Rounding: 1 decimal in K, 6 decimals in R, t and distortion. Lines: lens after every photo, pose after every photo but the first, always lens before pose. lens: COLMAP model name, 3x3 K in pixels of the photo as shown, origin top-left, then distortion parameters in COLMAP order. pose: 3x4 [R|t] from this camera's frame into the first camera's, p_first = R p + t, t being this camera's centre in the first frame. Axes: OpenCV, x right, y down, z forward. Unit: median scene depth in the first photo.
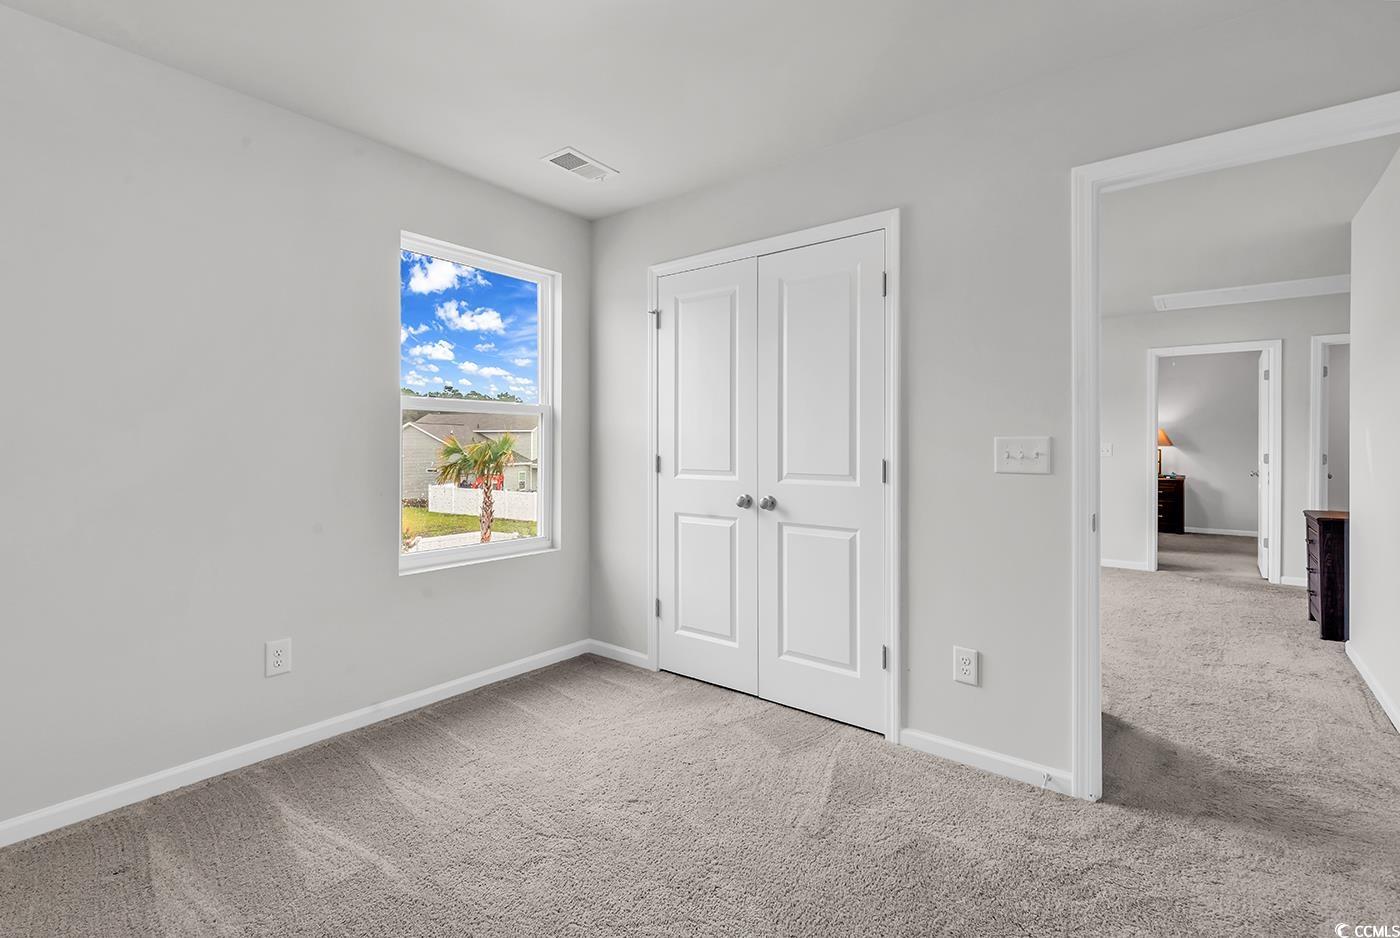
lens RADIAL K [[647.9, 0, 694.5], [0, 647.9, 452.4], [0, 0, 1]] dist [0.000017, -0.000732]
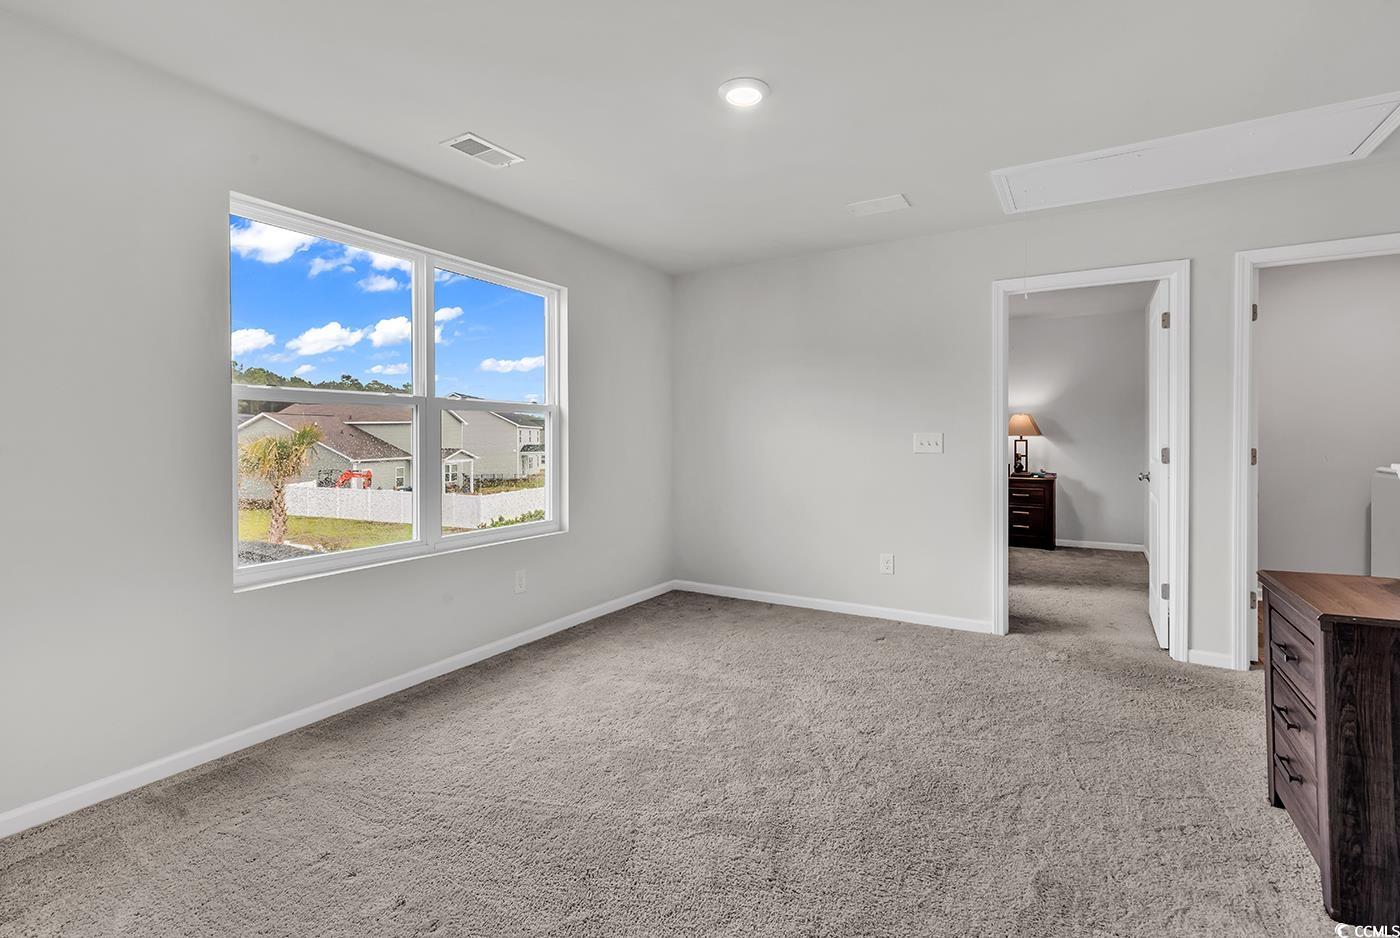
lens RADIAL K [[644.5, 0, 700.5], [0, 644.5, 448.4], [0, 0, 1]] dist [-0.010916, -0.000108]
pose [[0.991382, -0.009014, 0.130690, 0.269369], [0.008060, 0.999937, 0.007822, -0.004338], [-0.130753, -0.006701, 0.991392, 0.335537]]
